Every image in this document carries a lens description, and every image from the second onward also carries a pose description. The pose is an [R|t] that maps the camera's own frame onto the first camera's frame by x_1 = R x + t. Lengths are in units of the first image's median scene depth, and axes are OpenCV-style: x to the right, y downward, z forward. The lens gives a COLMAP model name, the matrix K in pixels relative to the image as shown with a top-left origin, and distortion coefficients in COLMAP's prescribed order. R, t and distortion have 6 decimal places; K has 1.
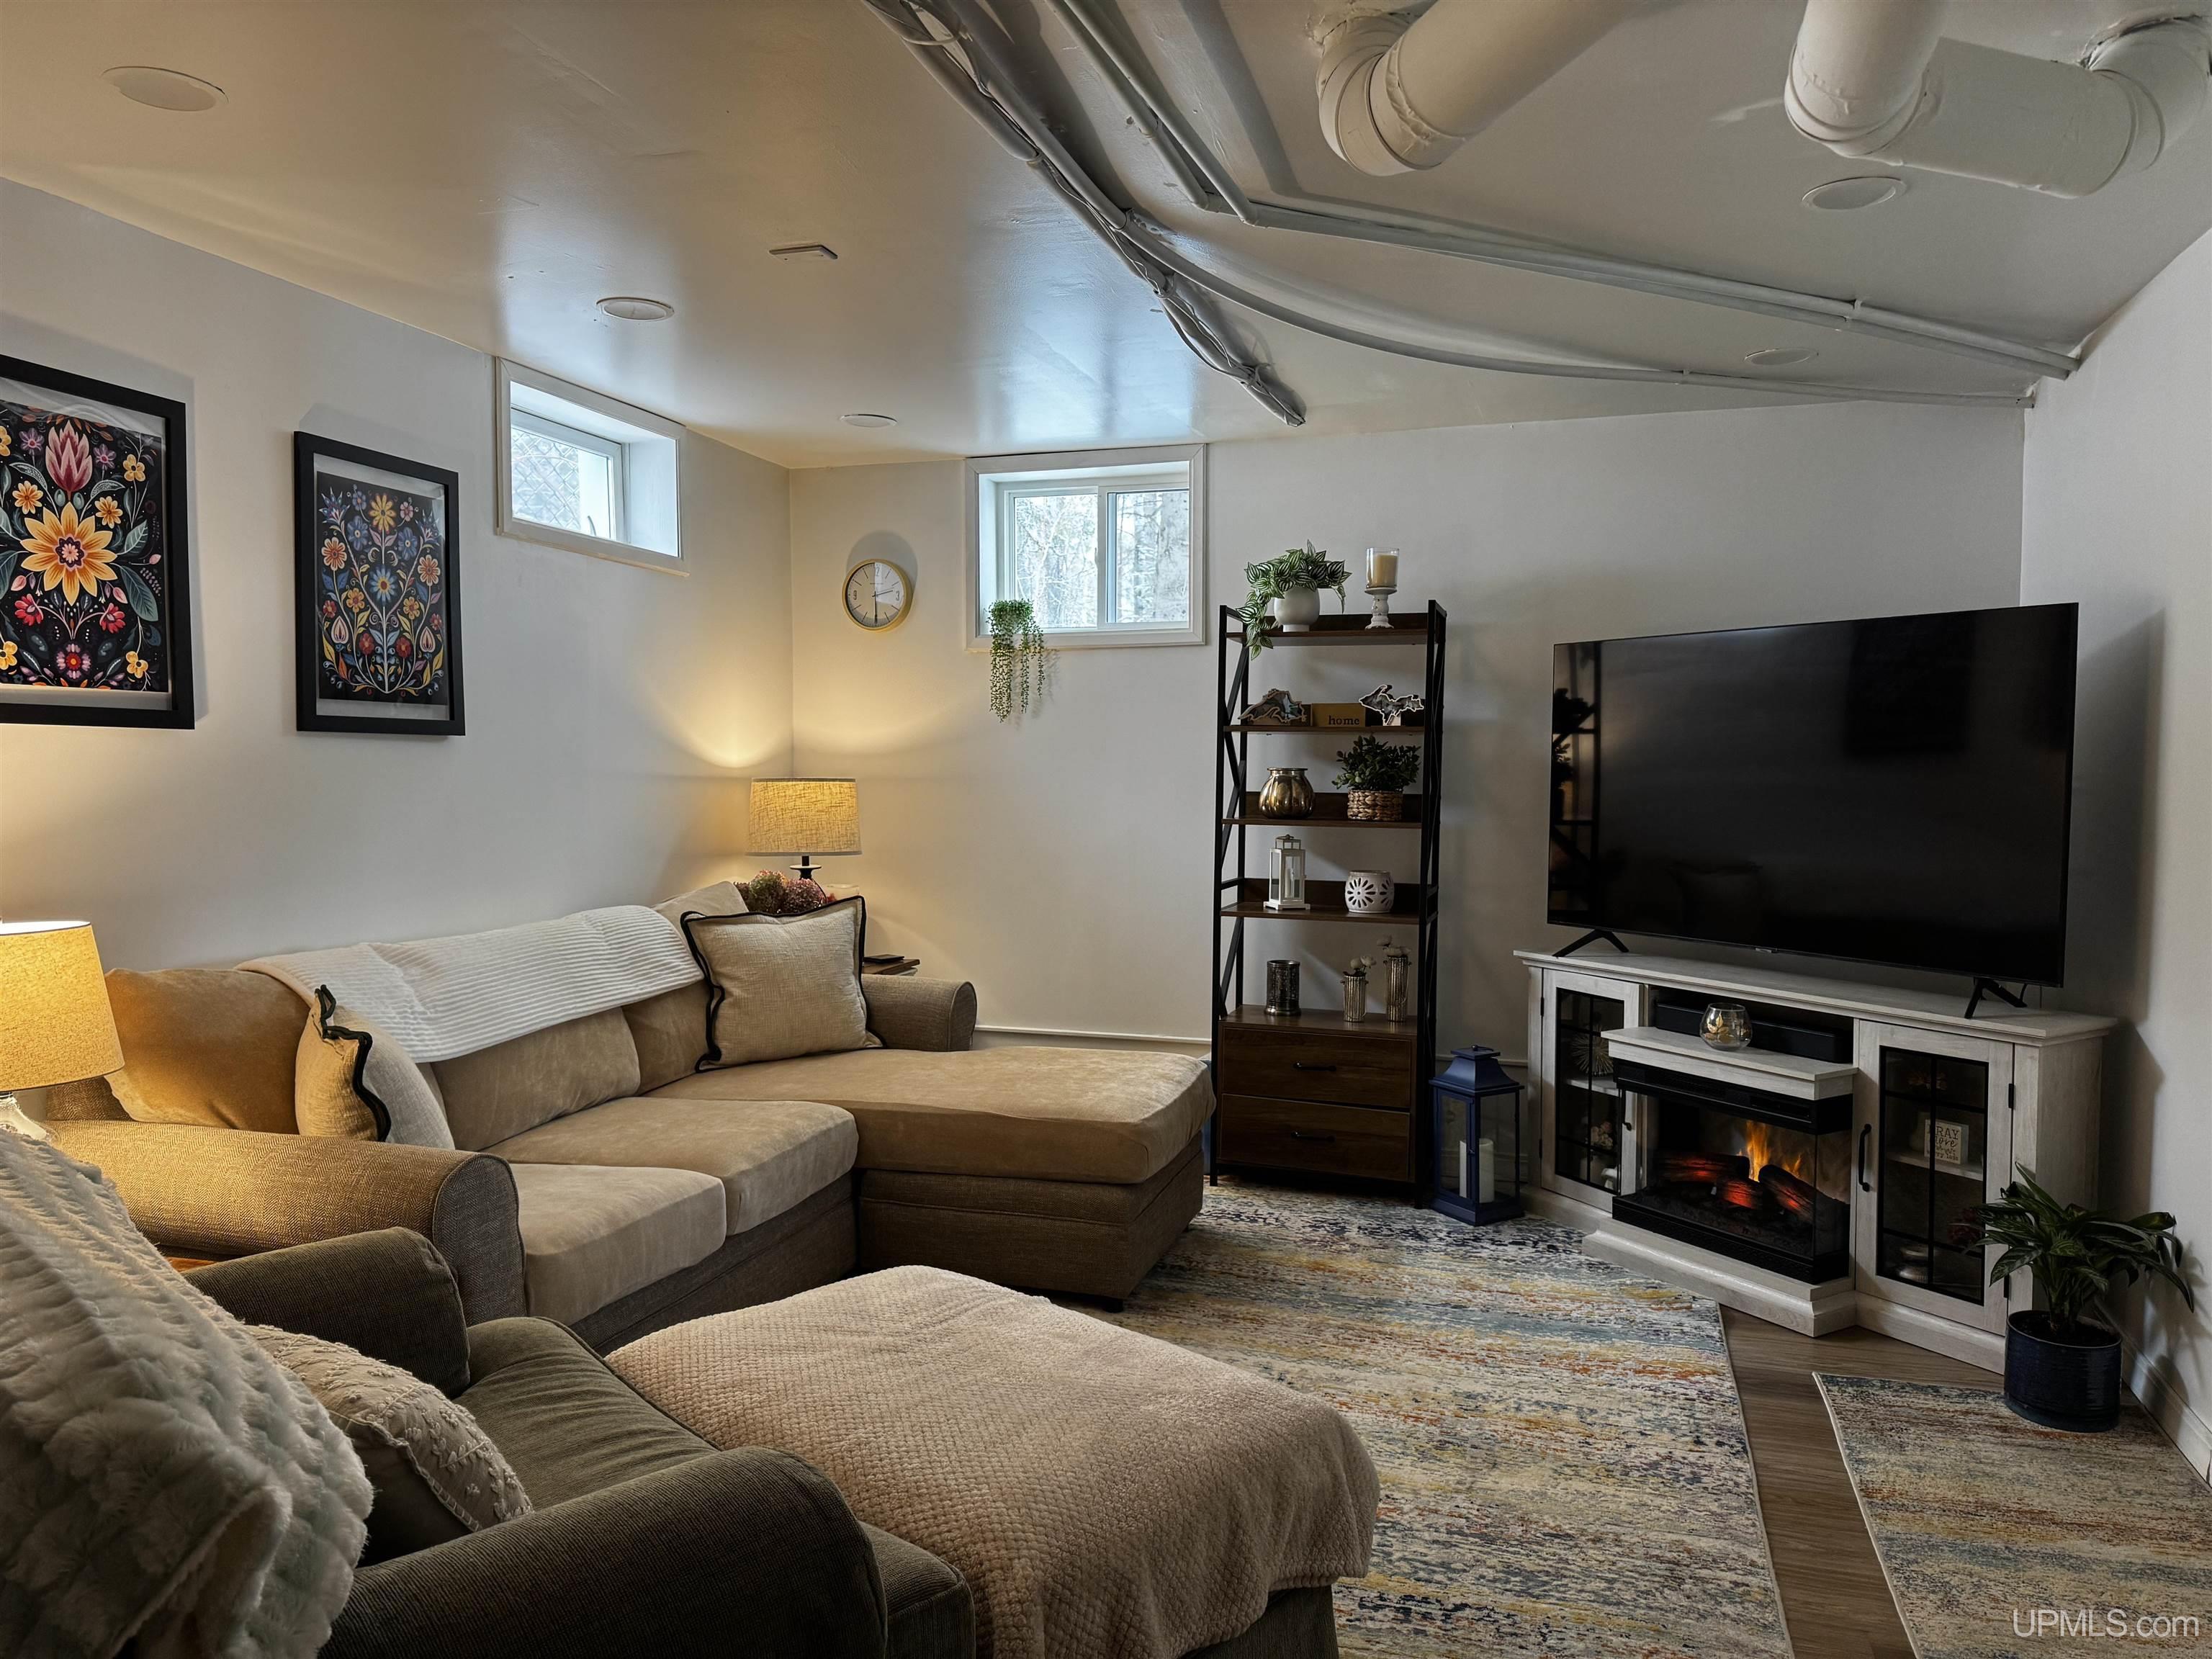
lens RADIAL K [[1543.3, 0, 1106.0], [0, 1543.3, 829.5], [0, 0, 1]] dist [0.160187, -0.261512]
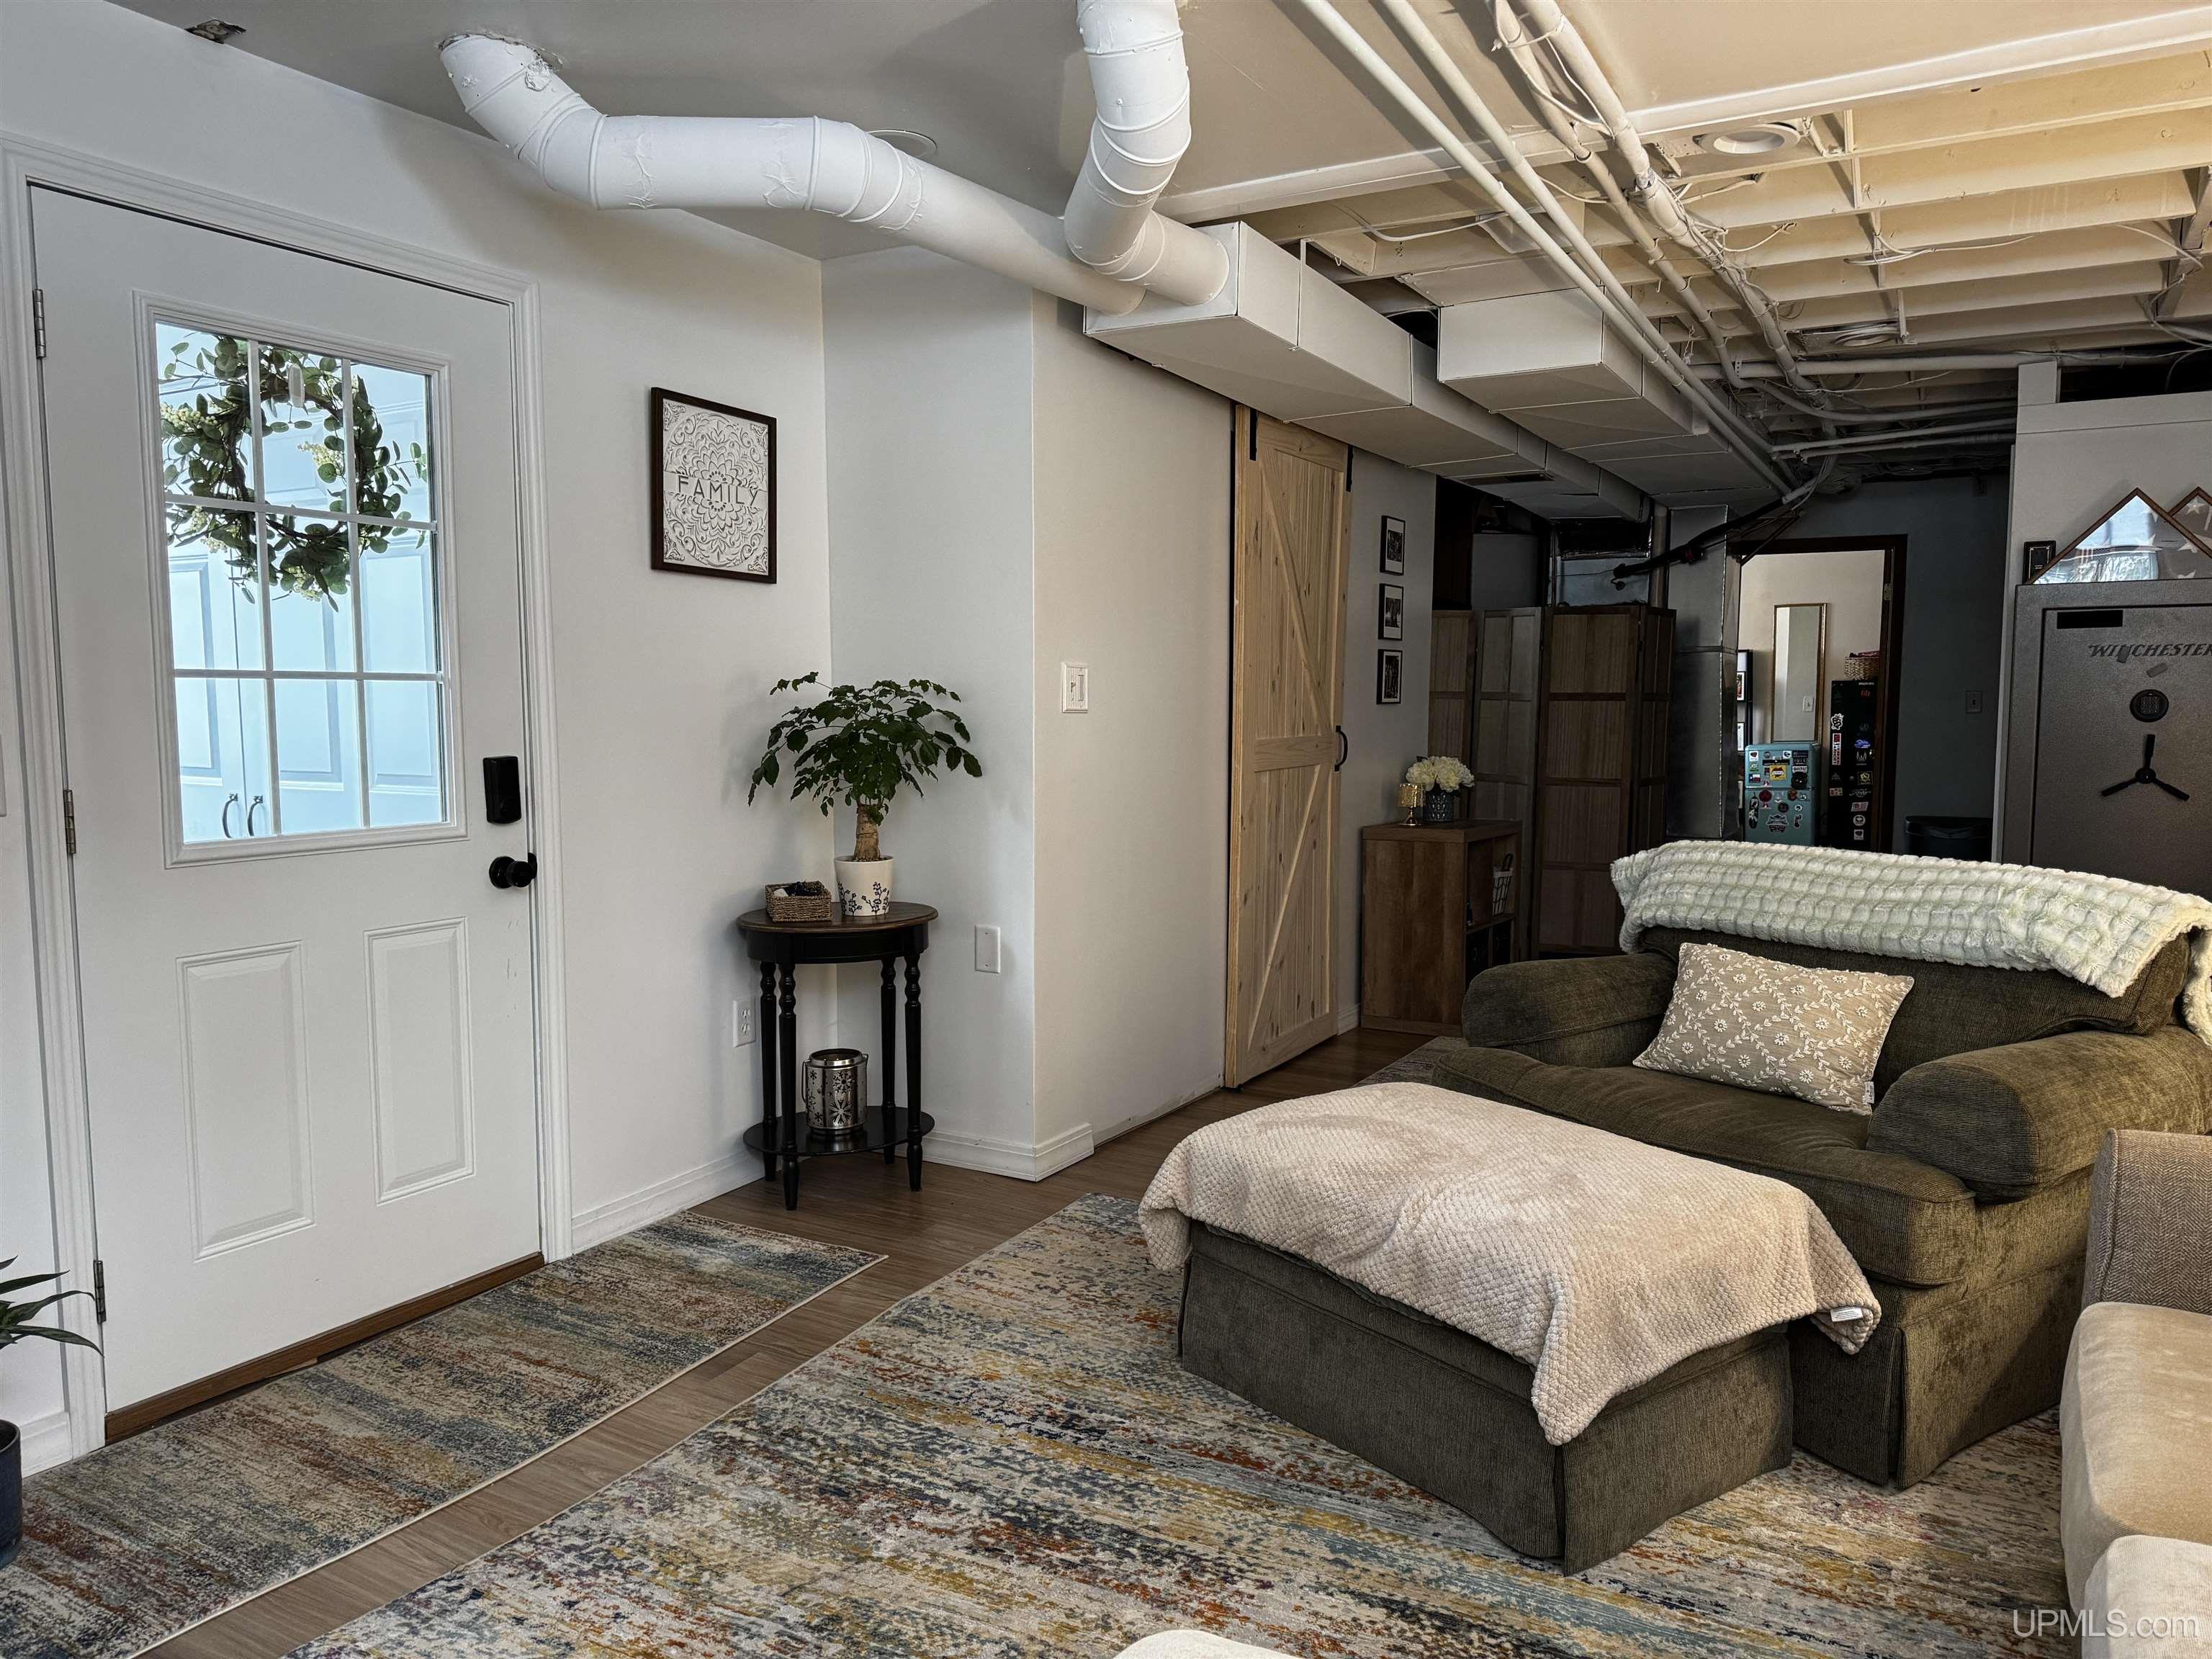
lens RADIAL K [[1543.3, 0, 1106.0], [0, 1543.3, 829.5], [0, 0, 1]] dist [0.160187, -0.261512]
pose [[-0.979927, -0.036163, 0.196050, -0.021713], [-0.009658, 0.990866, 0.134501, -0.040773], [-0.199124, 0.129907, -0.971326, 1.103009]]
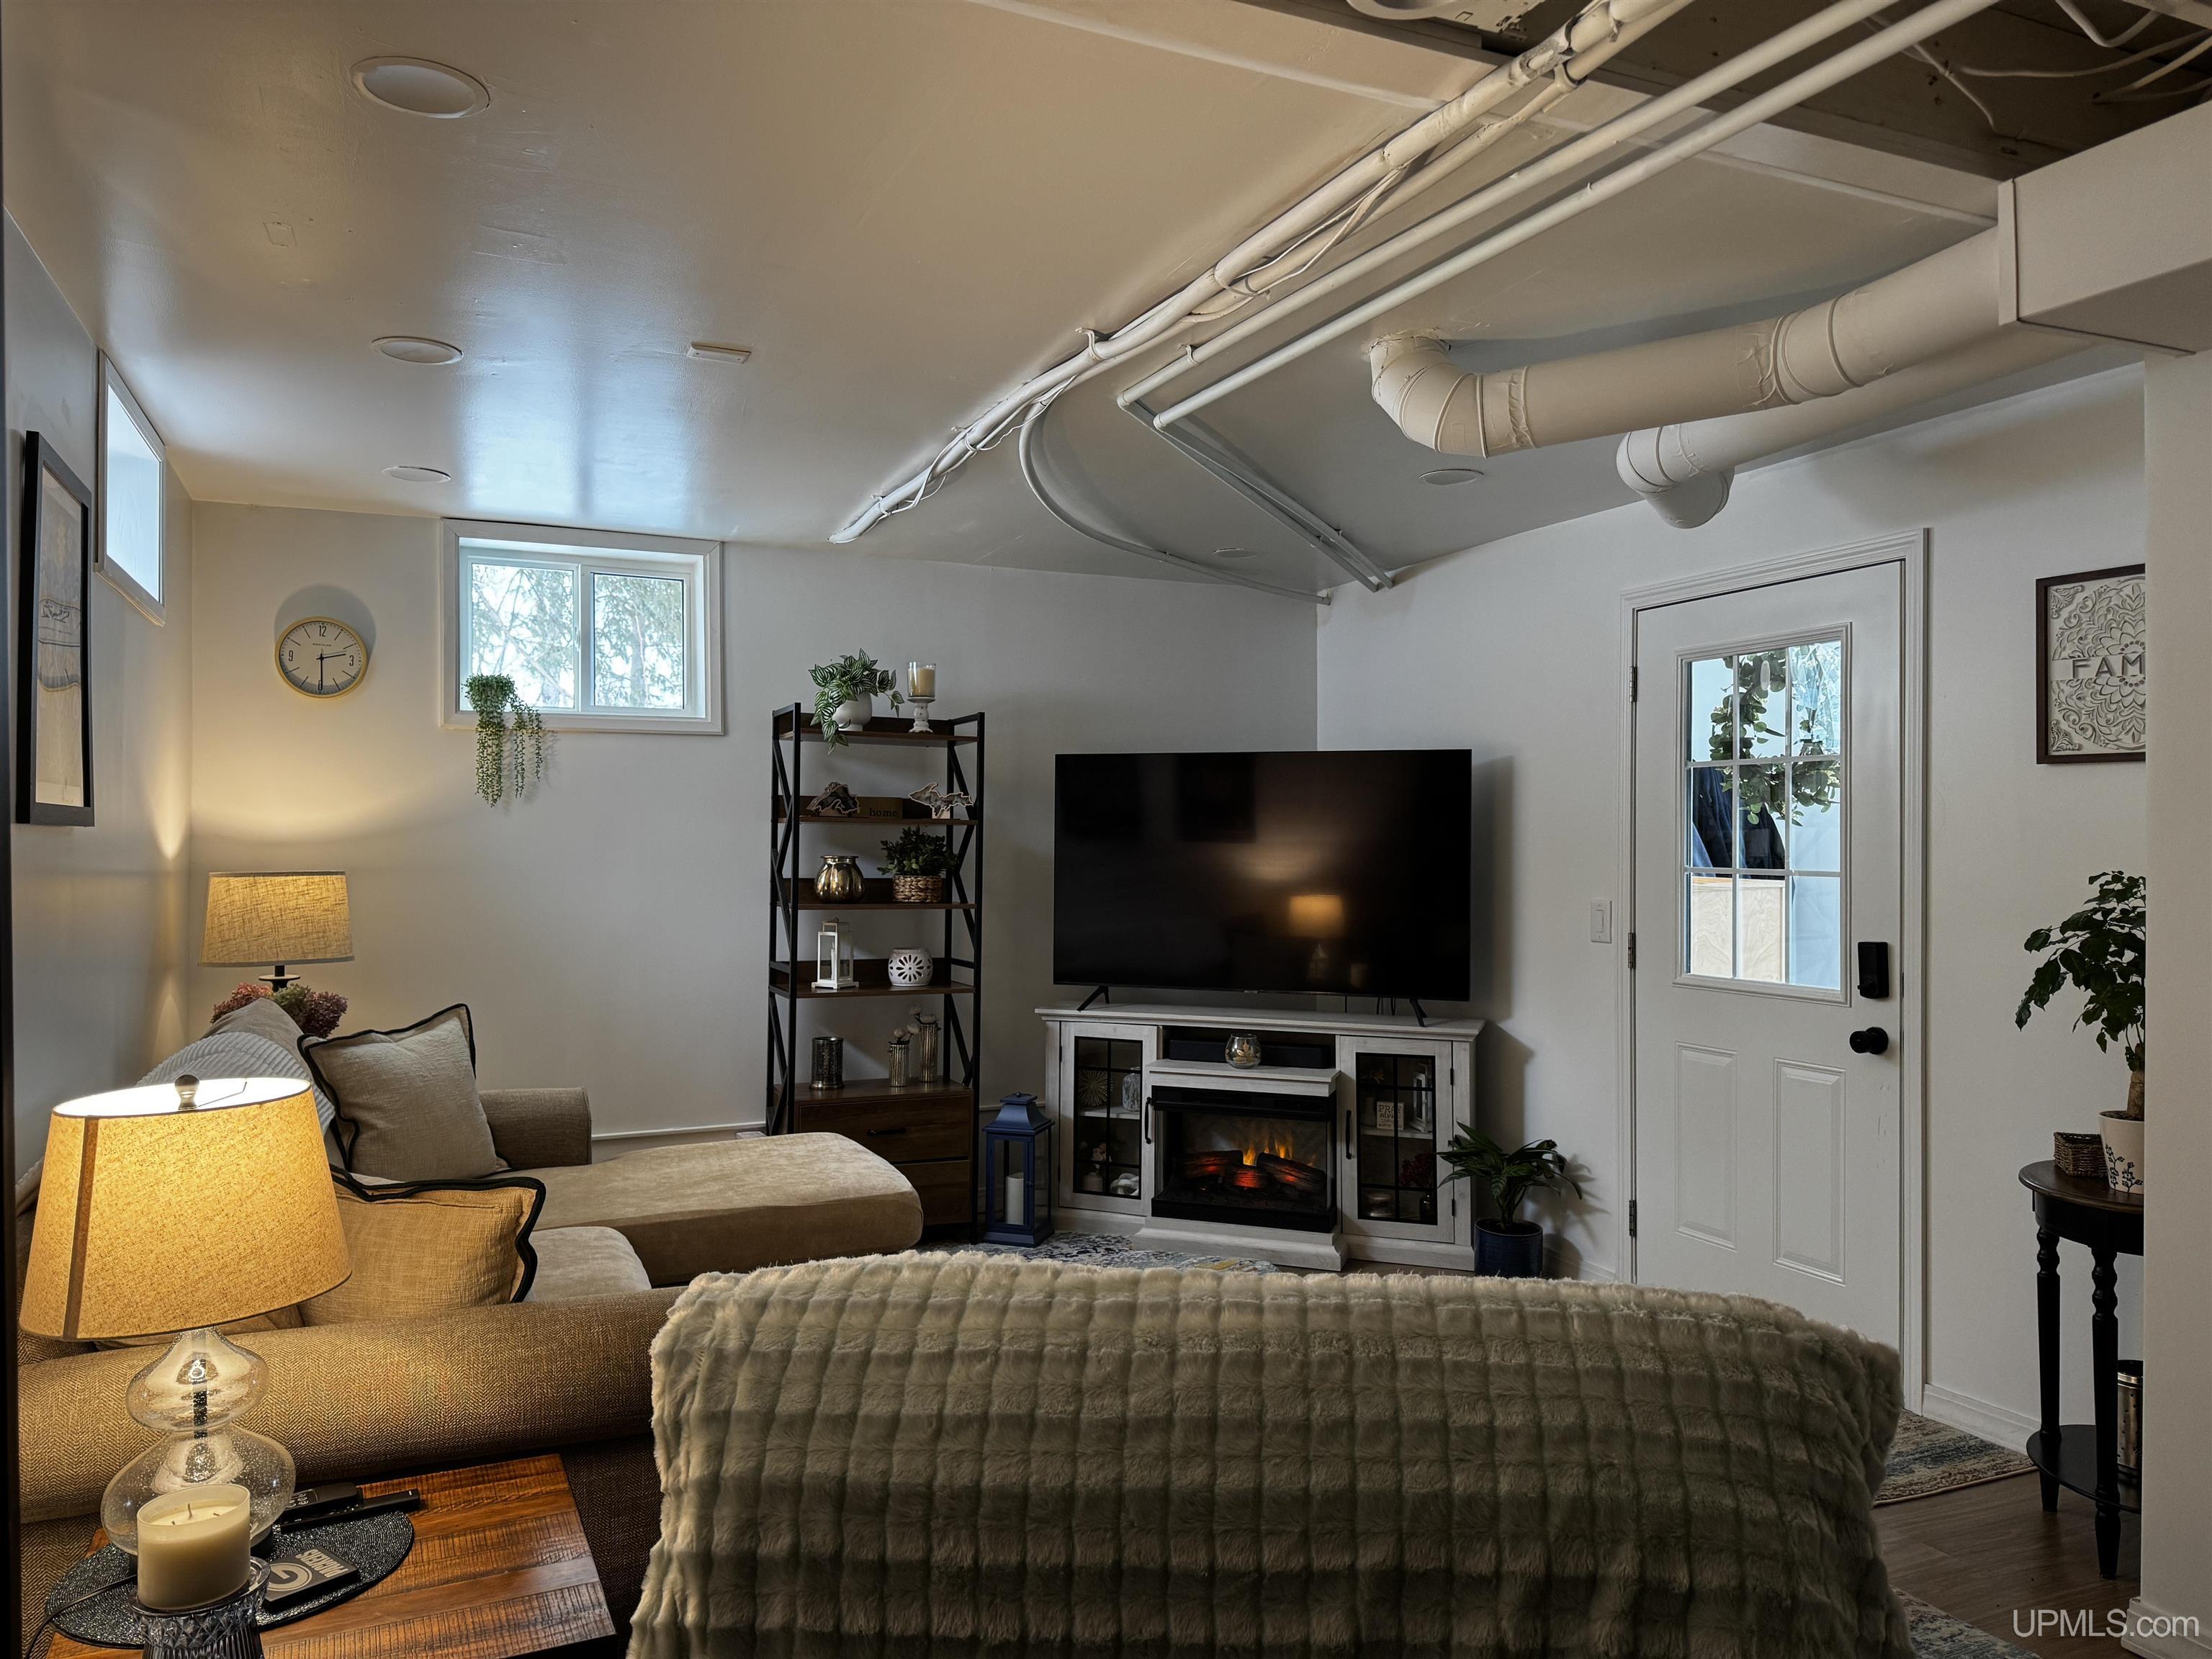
lens RADIAL K [[1543.3, 0, 1106.0], [0, 1543.3, 829.5], [0, 0, 1]] dist [0.160187, -0.261512]
pose [[0.752034, 0.005131, 0.659104, -0.488169], [0.026475, 0.998928, -0.037984, -0.013248], [-0.658592, 0.046015, 0.751092, 0.073936]]
